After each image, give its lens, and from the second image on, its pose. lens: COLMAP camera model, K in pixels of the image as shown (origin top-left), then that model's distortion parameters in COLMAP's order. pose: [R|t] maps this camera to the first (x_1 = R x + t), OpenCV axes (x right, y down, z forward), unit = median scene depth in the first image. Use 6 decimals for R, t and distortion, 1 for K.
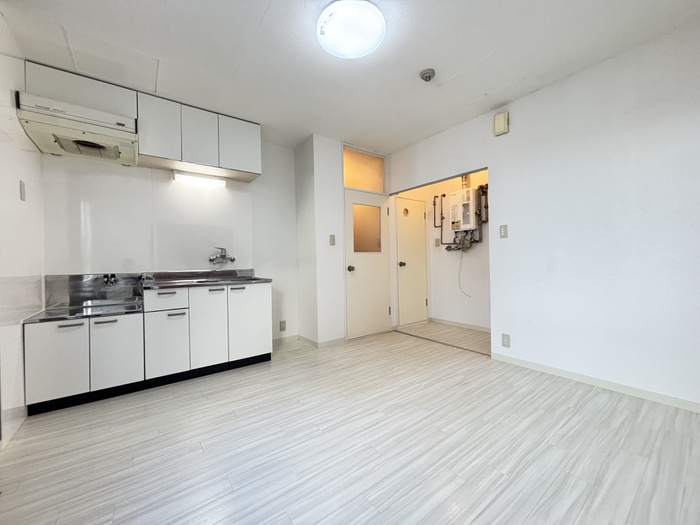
lens RADIAL K [[281.6, 0, 348.9], [0, 281.6, 264.9], [0, 0, 1]] dist [0.006142, -0.002462]
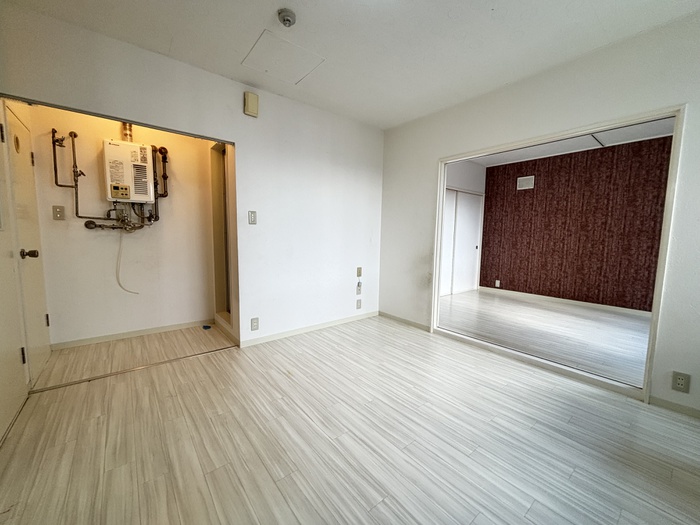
lens RADIAL K [[281.6, 0, 349.6], [0, 281.6, 262.1], [0, 0, 1]] dist [0.006142, -0.002462]
pose [[-0.037343, -0.078806, 0.996190, -0.487278], [0.001704, 0.996879, 0.078925, -0.040425], [-0.999301, 0.004645, -0.037092, 0.716963]]
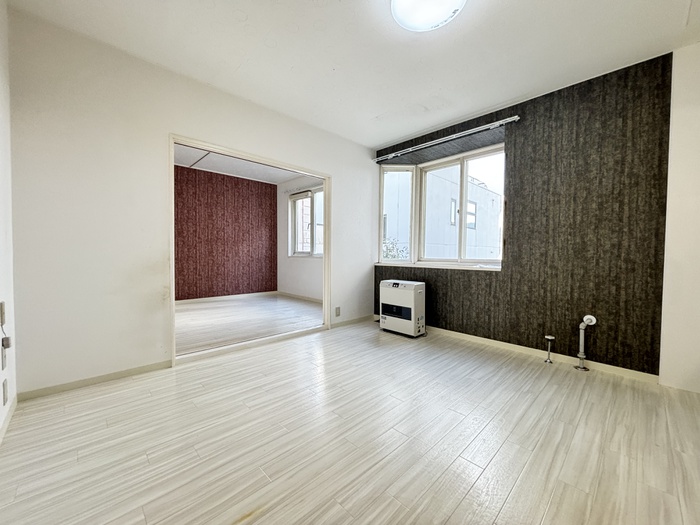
lens RADIAL K [[281.6, 0, 348.8], [0, 281.6, 261.9], [0, 0, 1]] dist [0.006142, -0.002462]
pose [[-0.991606, 0.011656, -0.128772, 0.263259], [0.005435, 0.998806, 0.048558, -0.009431], [0.129185, 0.047450, -0.990485, 1.268137]]
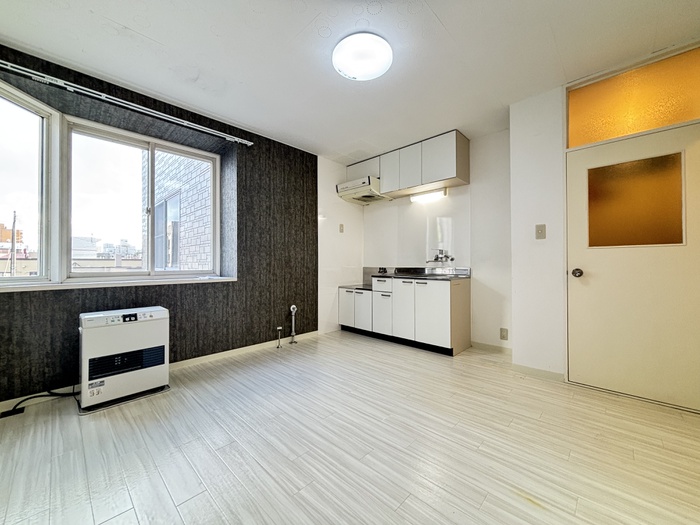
lens RADIAL K [[281.6, 0, 348.4], [0, 281.6, 263.5], [0, 0, 1]] dist [0.006142, -0.002462]
pose [[0.156667, 0.016381, -0.987516, 0.748357], [-0.015581, 0.999779, 0.014113, -0.011302], [0.987529, 0.013175, 0.156888, 0.508626]]
